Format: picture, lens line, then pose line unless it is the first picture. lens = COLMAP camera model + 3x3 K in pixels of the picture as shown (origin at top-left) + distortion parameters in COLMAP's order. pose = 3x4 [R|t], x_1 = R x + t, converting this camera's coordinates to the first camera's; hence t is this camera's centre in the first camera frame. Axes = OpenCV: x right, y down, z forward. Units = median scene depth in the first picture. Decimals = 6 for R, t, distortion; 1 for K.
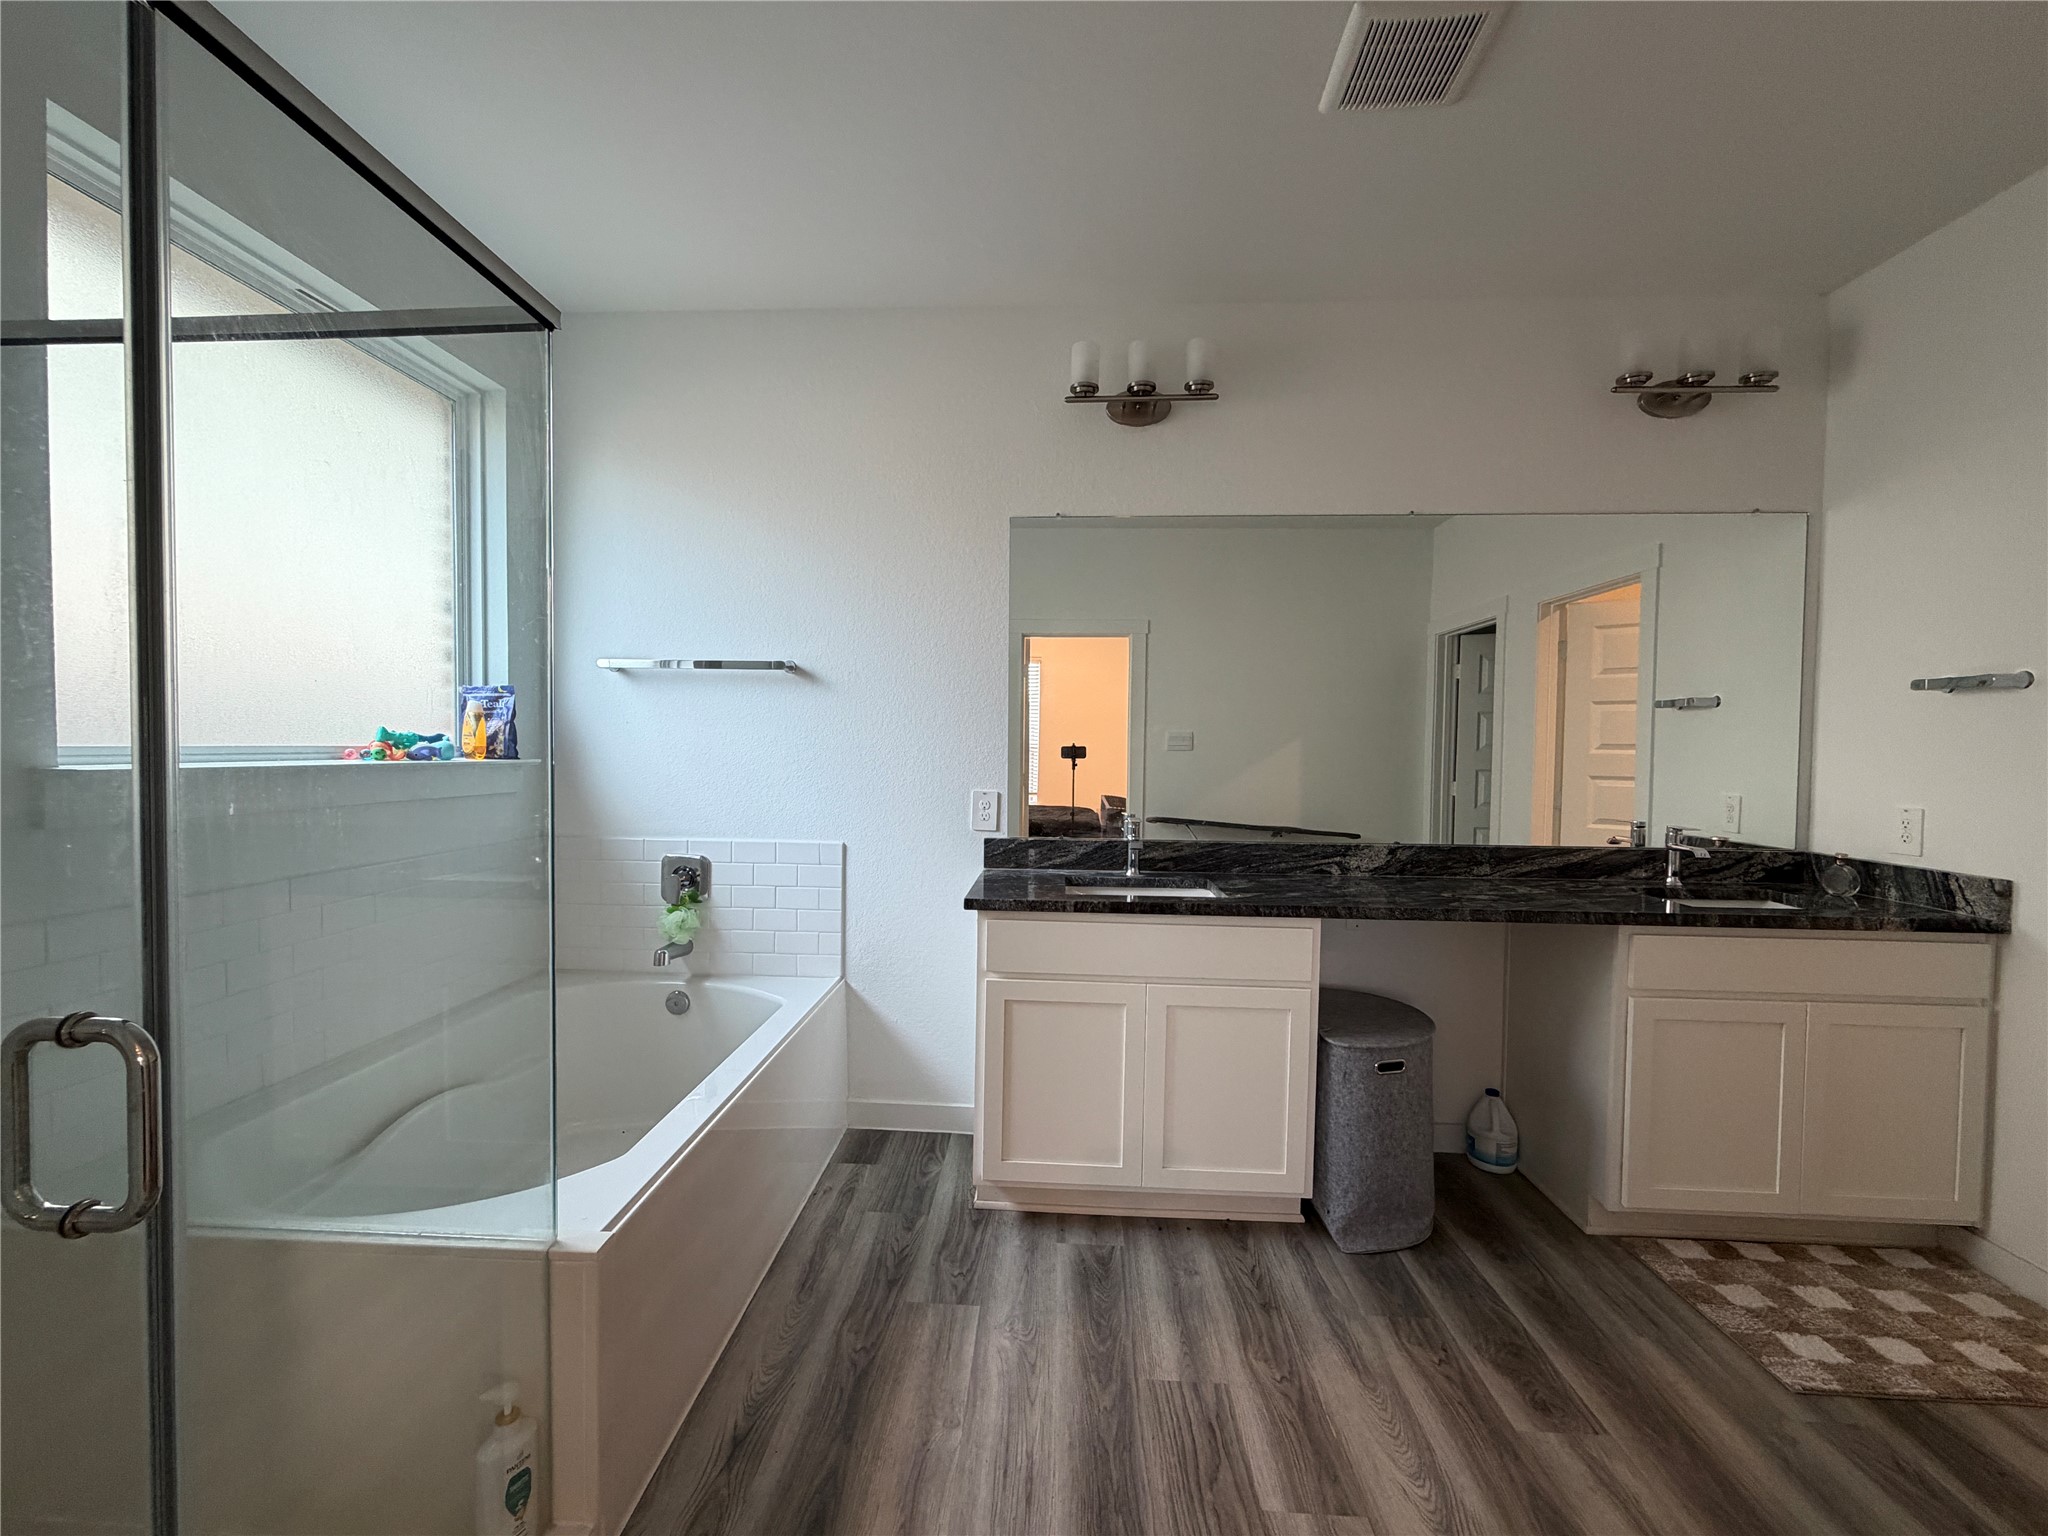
lens RADIAL K [[796.8, 0, 1024.0], [0, 796.8, 768.0], [0, 0, 1]] dist [0.002016, 0.000029]
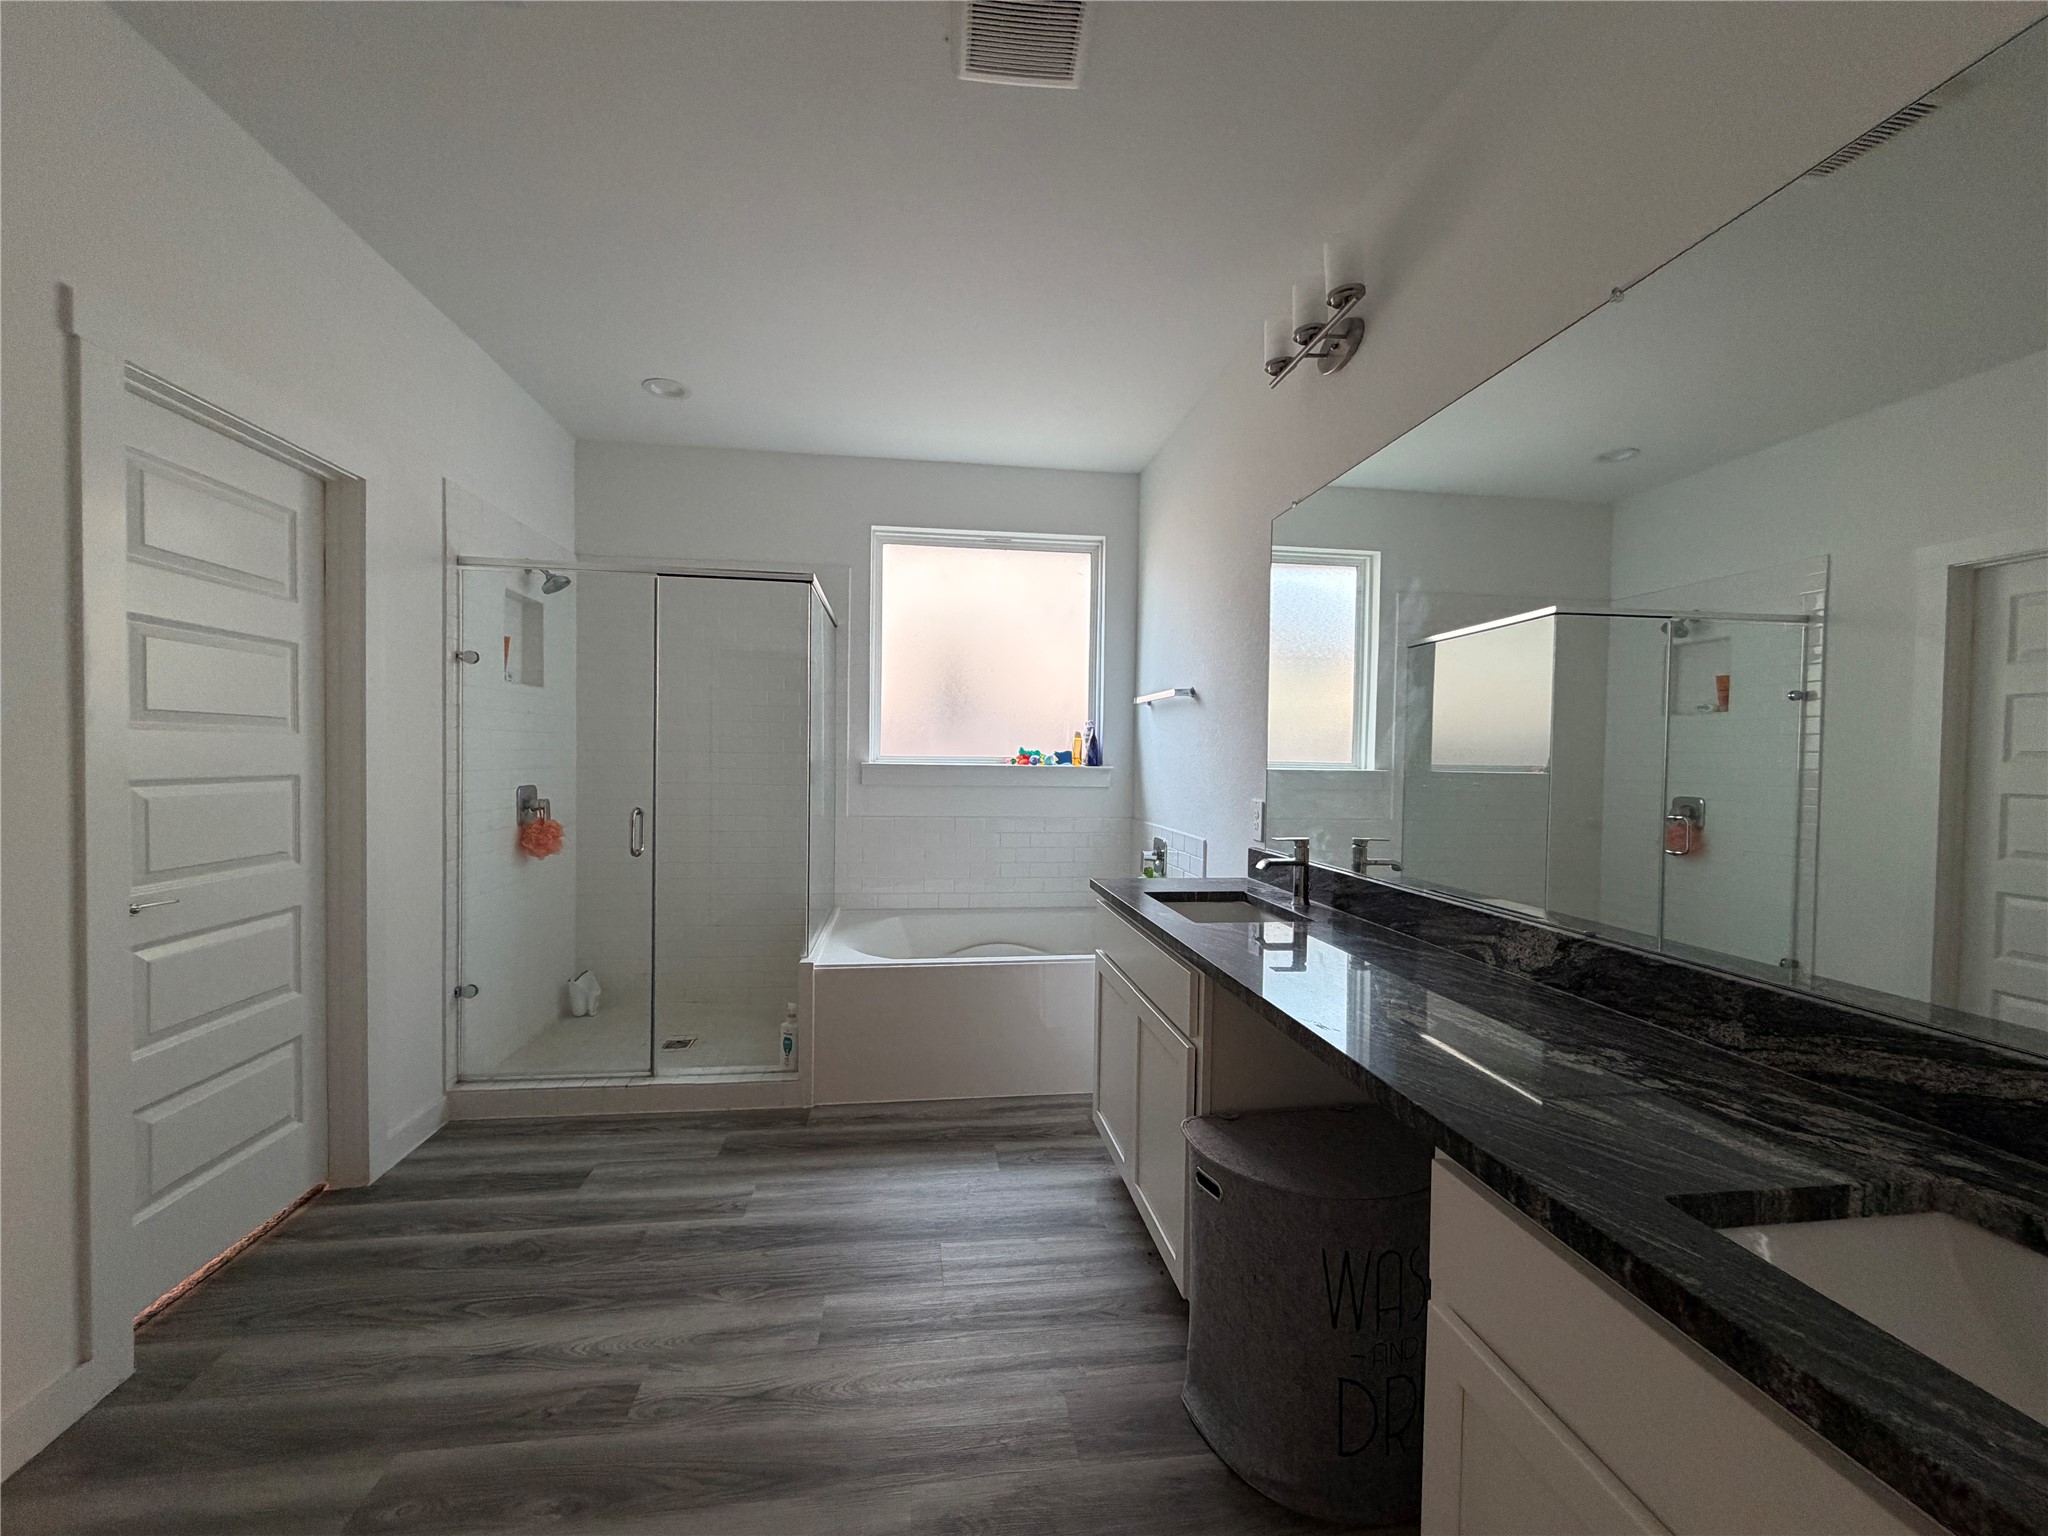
lens RADIAL K [[796.8, 0, 1024.0], [0, 796.8, 768.0], [0, 0, 1]] dist [0.002016, 0.000029]
pose [[0.201473, 0.005905, -0.979476, 0.915208], [-0.028557, 0.999592, 0.000153, -0.002566], [0.979078, 0.027940, 0.201560, 0.545374]]
